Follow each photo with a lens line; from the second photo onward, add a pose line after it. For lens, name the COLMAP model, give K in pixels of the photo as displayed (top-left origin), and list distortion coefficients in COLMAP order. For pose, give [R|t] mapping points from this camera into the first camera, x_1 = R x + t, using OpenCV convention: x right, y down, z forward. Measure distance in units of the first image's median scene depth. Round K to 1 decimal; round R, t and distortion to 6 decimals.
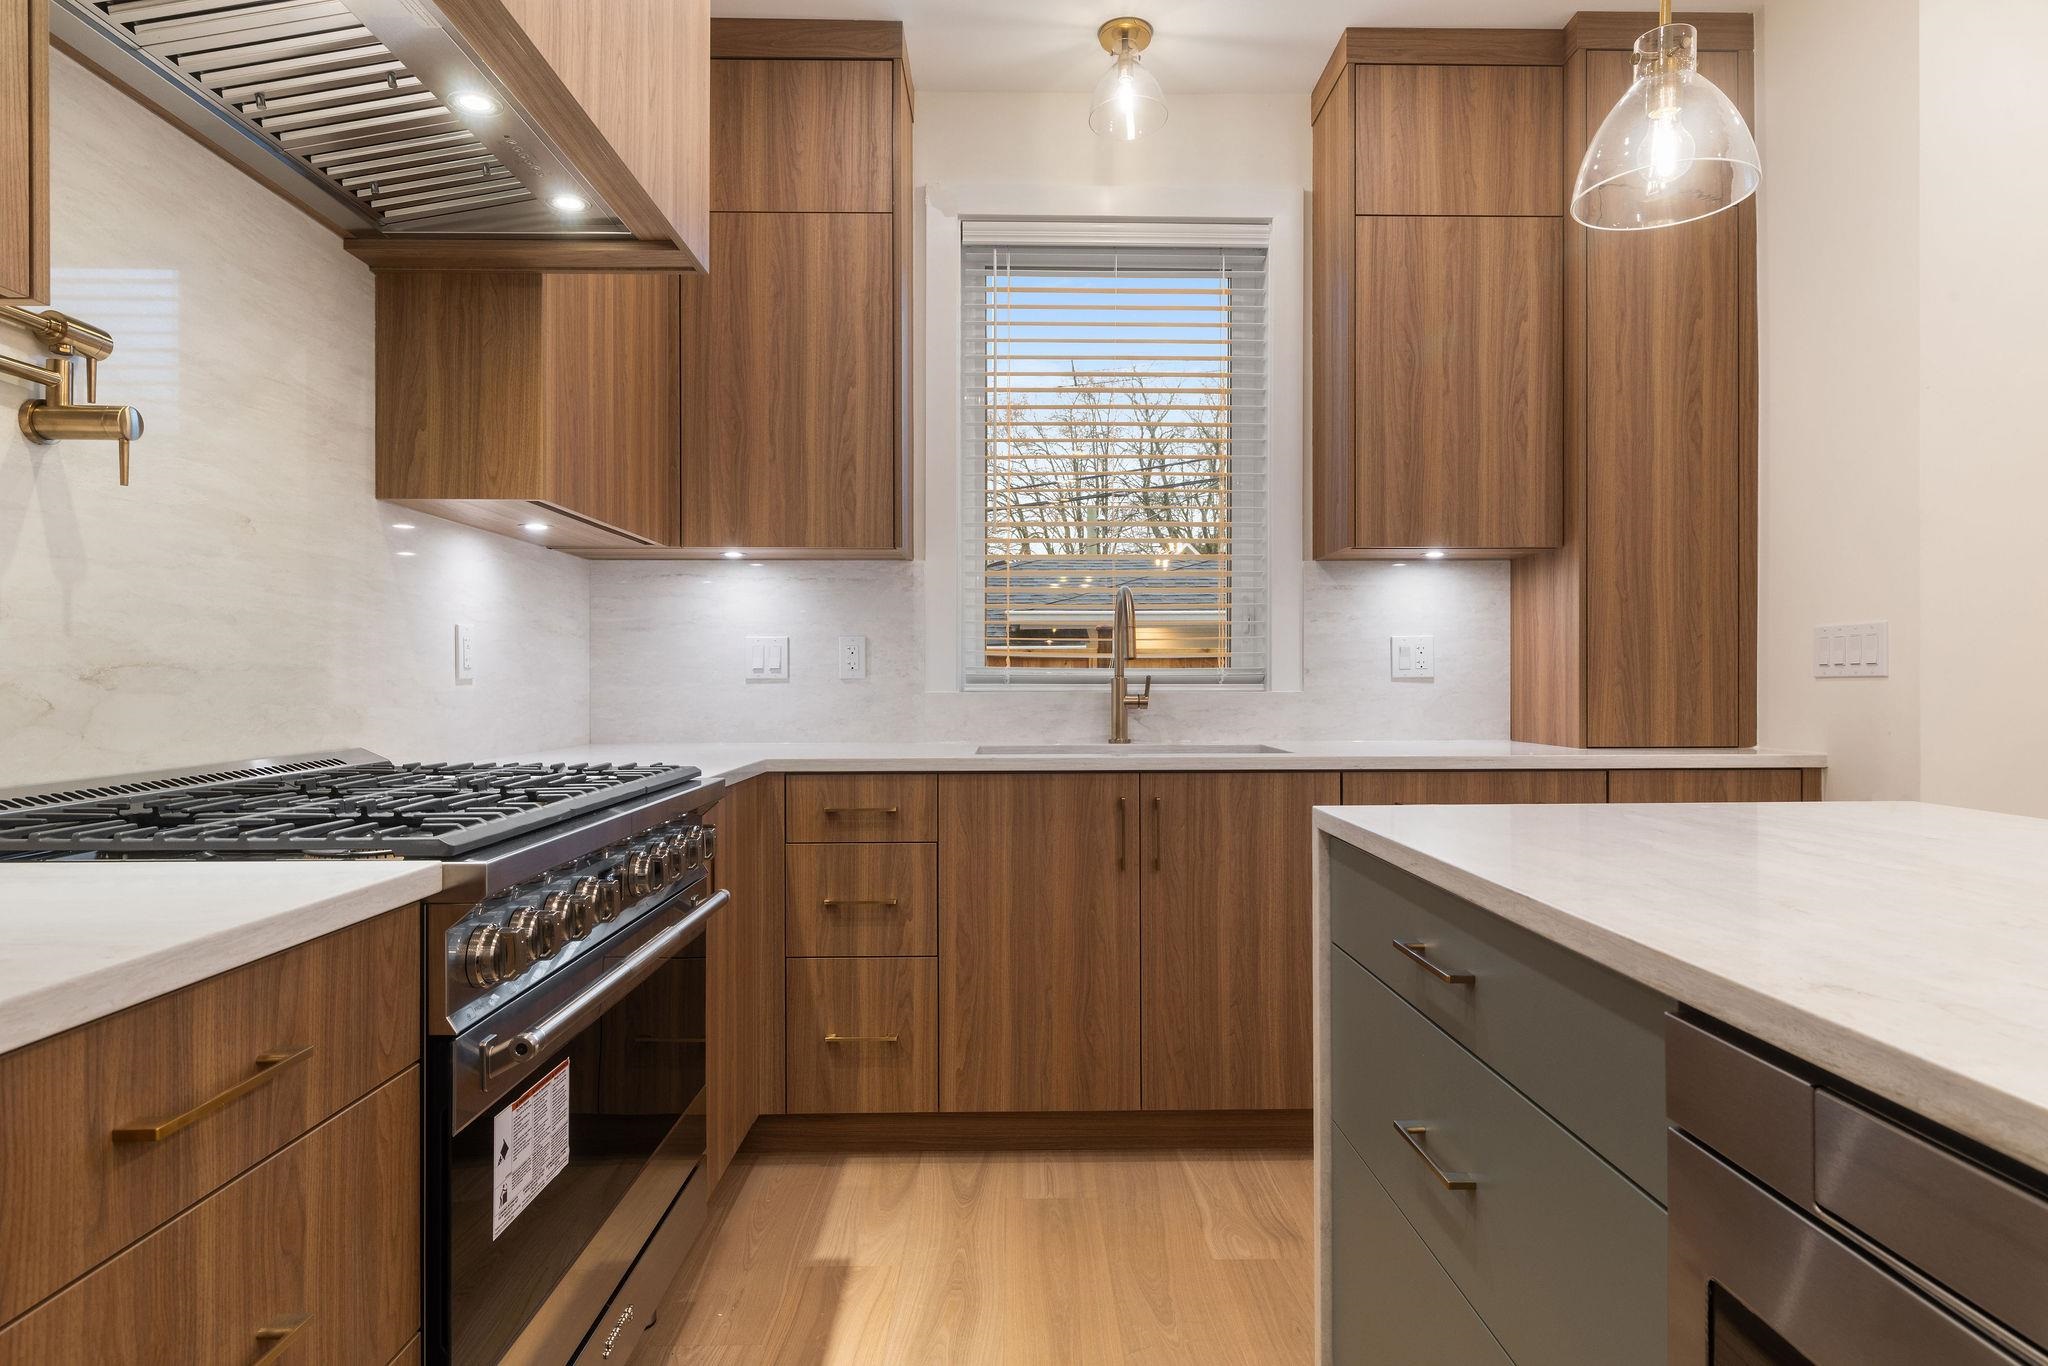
lens RADIAL K [[1131.0, 0, 1038.8], [0, 1131.0, 681.5], [0, 0, 1]] dist [-0.001289, -0.002193]
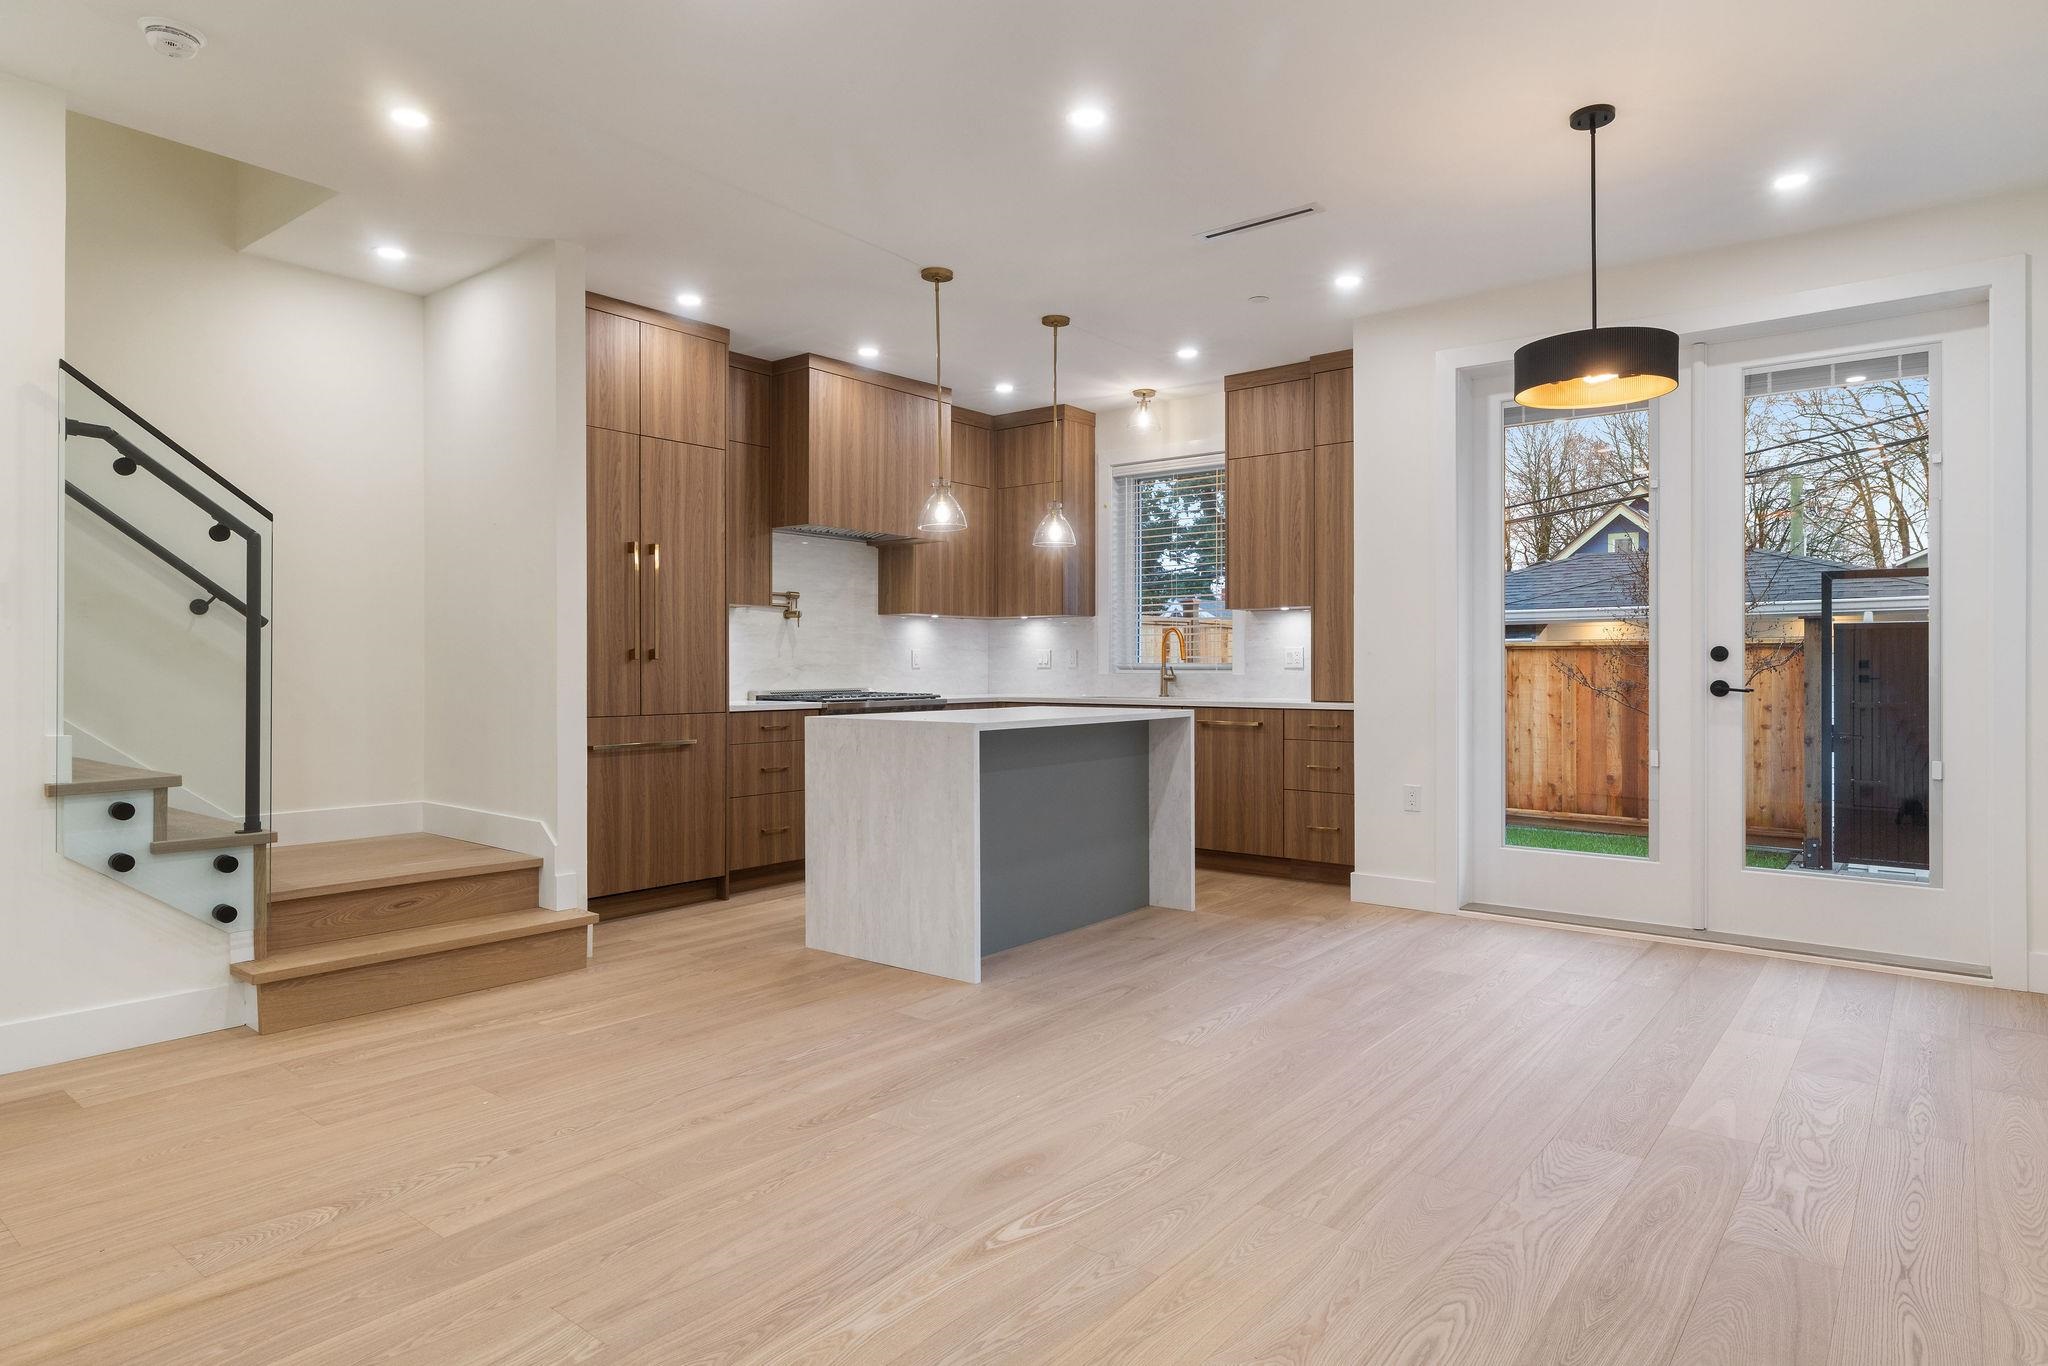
lens RADIAL K [[1131.0, 0, 1034.3], [0, 1131.0, 672.8], [0, 0, 1]] dist [-0.001289, -0.002193]
pose [[0.767088, 0.004955, -0.641523, 1.412803], [-0.001623, 0.999982, 0.005784, -0.005185], [0.641540, -0.003396, 0.767082, -0.948614]]
